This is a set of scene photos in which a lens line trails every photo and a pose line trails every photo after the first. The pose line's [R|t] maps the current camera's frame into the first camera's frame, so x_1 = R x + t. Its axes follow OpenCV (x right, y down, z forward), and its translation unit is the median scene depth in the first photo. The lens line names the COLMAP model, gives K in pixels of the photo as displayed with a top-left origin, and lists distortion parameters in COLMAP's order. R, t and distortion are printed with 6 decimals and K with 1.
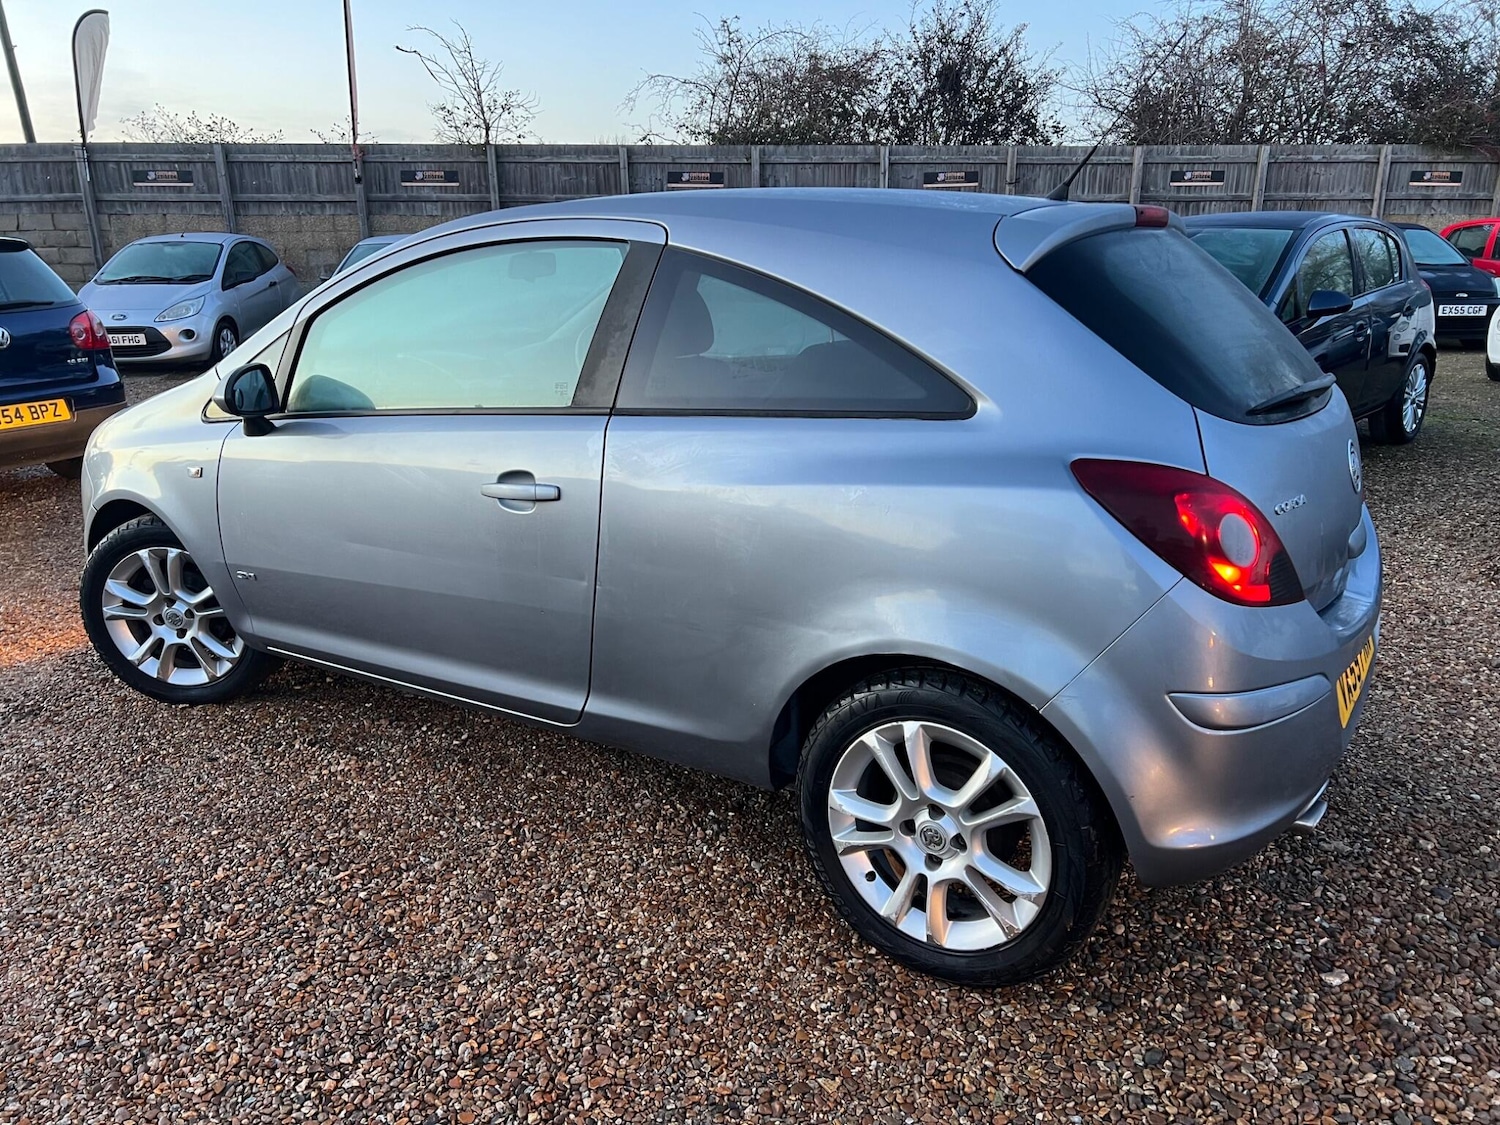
lens RADIAL K [[1115.0, 0, 749.7], [0, 1115.0, 565.6], [0, 0, 1]] dist [0.062769, -0.068064]
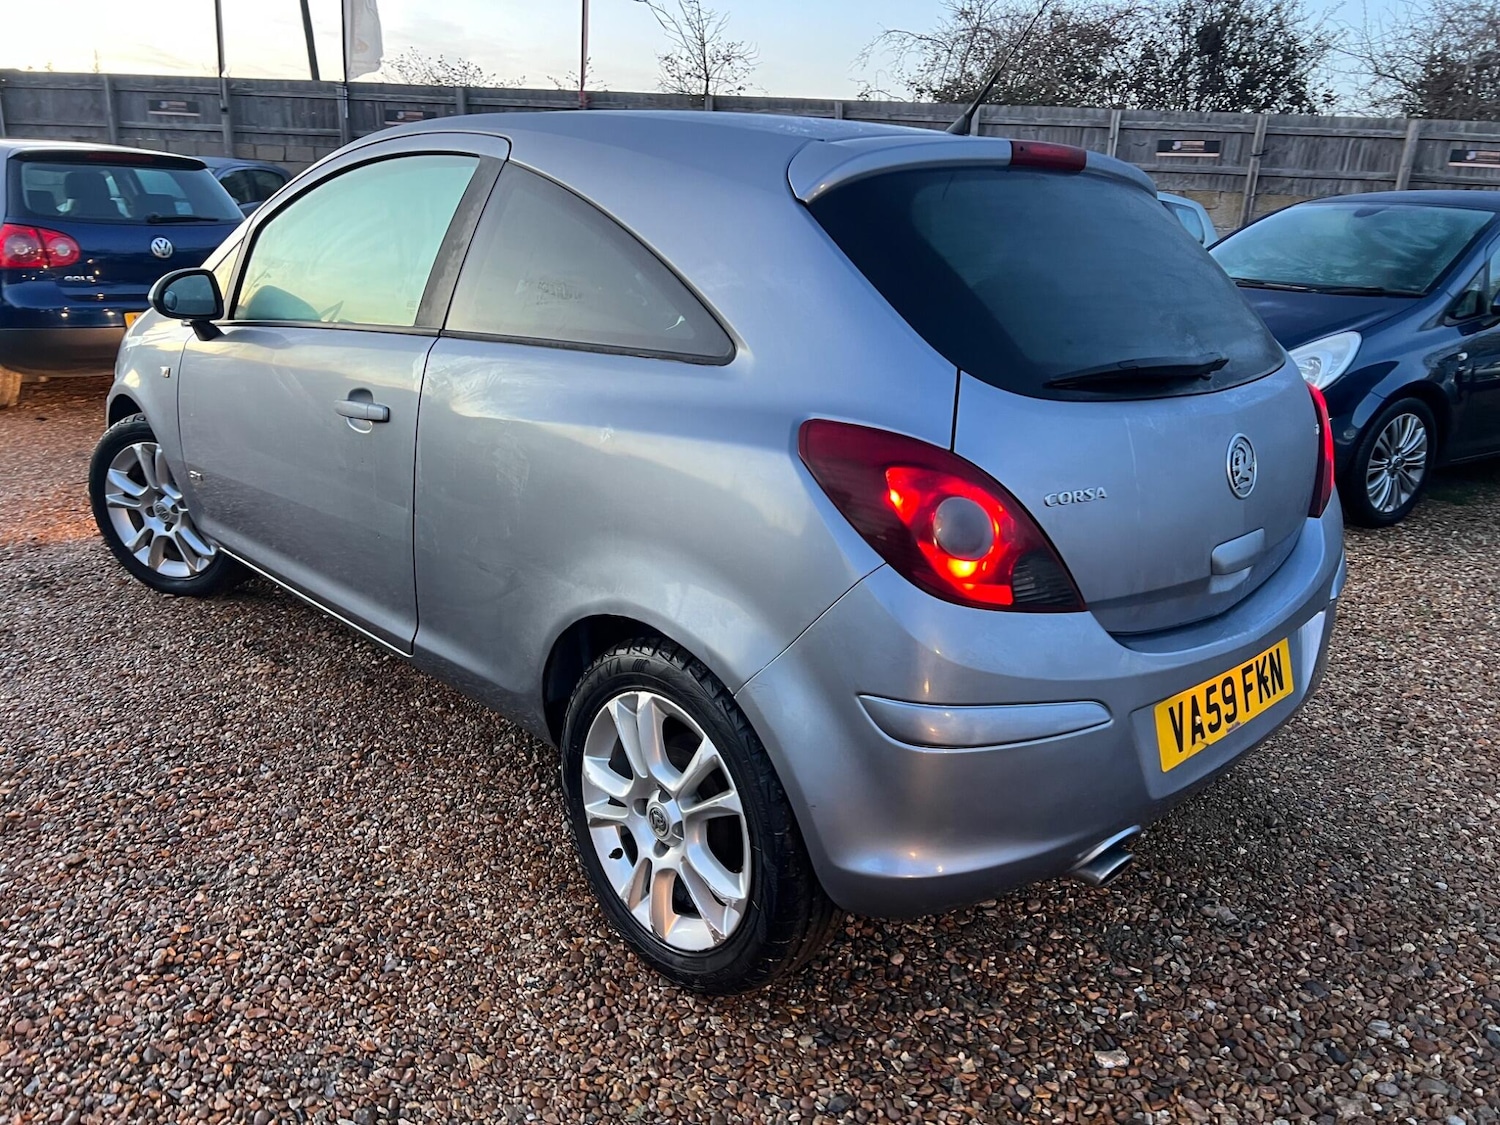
lens RADIAL K [[1114.9, 0, 750.0], [0, 1114.9, 562.5], [0, 0, 1]] dist [0.062303, -0.067643]
pose [[0.973877, 0.114572, -0.196051, 0.348635], [-0.109286, 0.993299, 0.037610, -0.008670], [0.199047, -0.015202, 0.979872, 0.109975]]
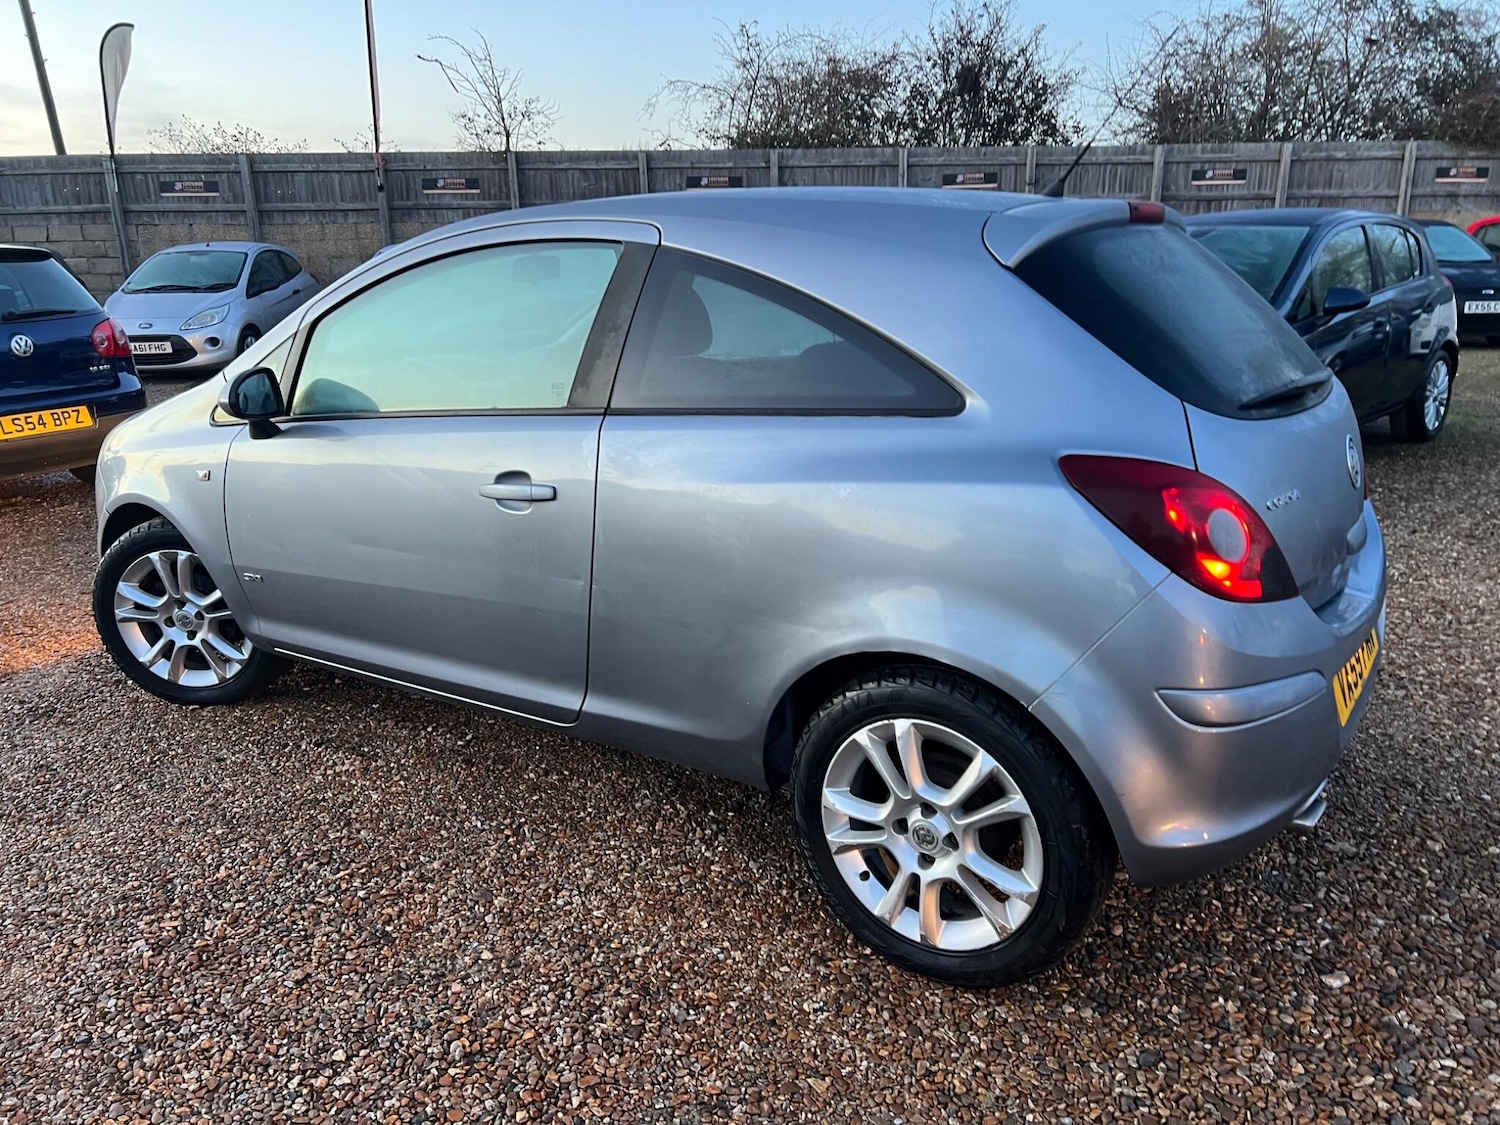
lens RADIAL K [[1114.9, 0, 750.0], [0, 1114.9, 562.5], [0, 0, 1]] dist [0.062303, -0.067643]
pose [[0.999765, -0.003914, -0.021311, 0.026811], [0.003791, 0.999976, -0.005788, 0.003836], [0.021333, 0.005706, 0.999756, 0.000426]]
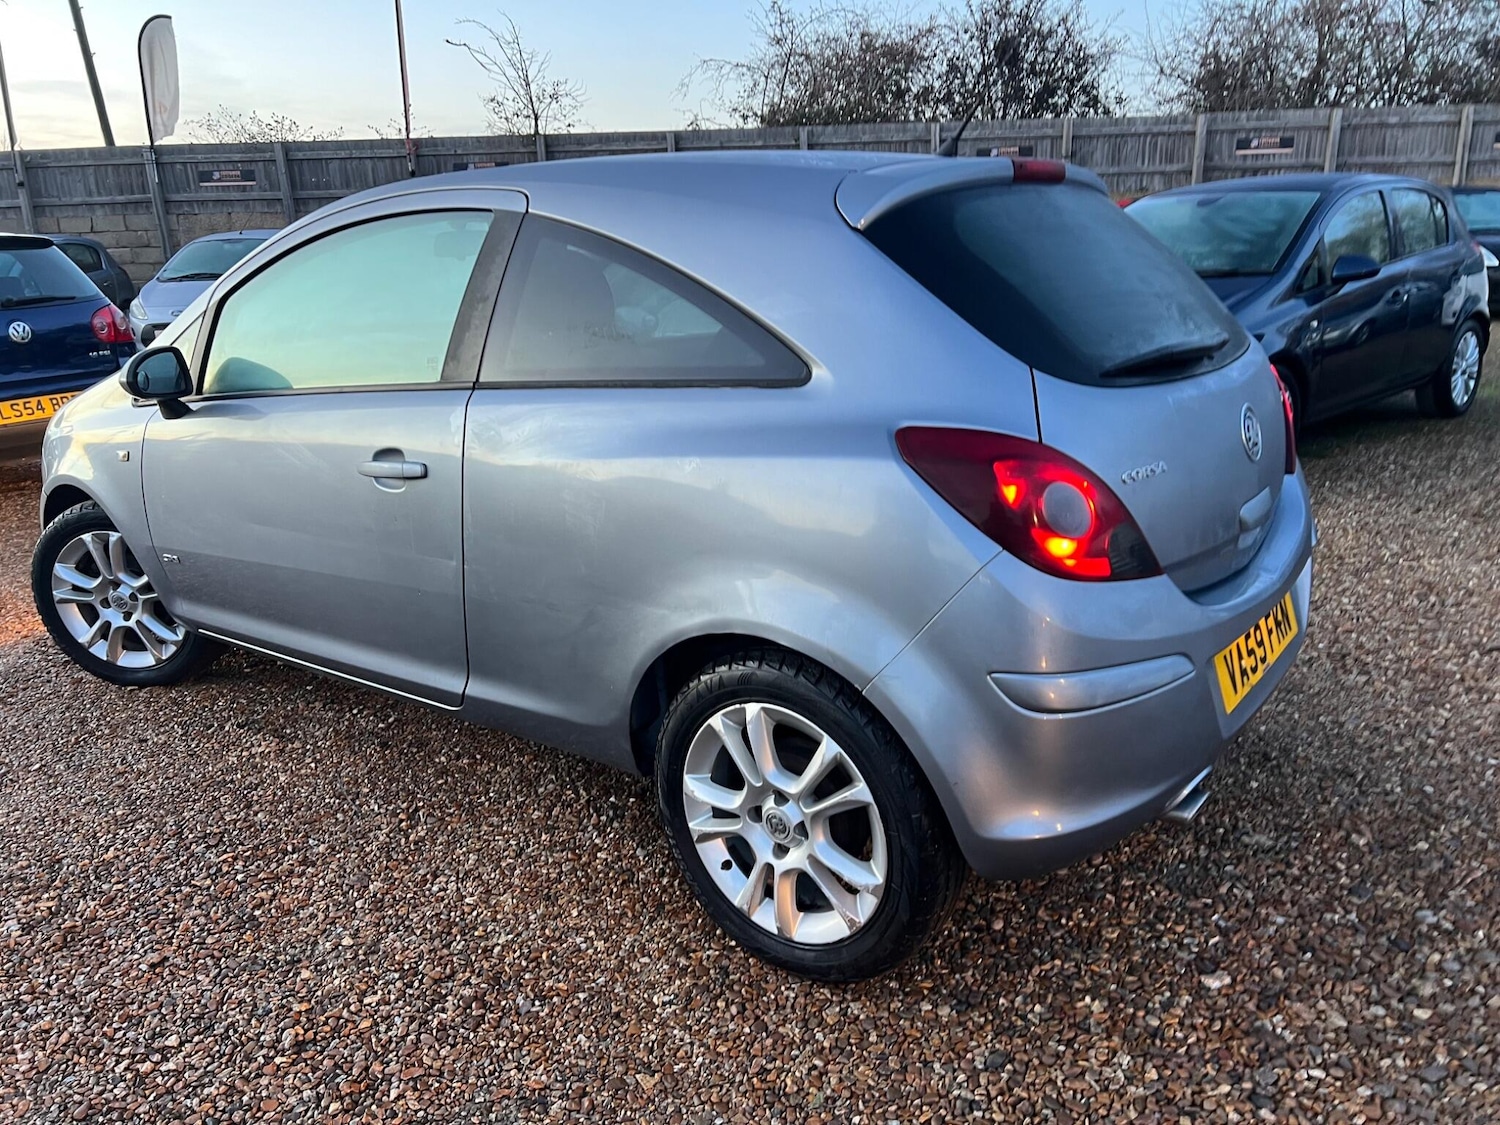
lens RADIAL K [[1115.0, 0, 749.7], [0, 1115.0, 565.6], [0, 0, 1]] dist [0.062769, -0.068064]
pose [[0.997452, -0.004208, -0.071219, 0.186245], [0.004989, 0.999929, 0.010786, 0.009157], [0.071169, -0.011114, 0.997402, 0.042717]]
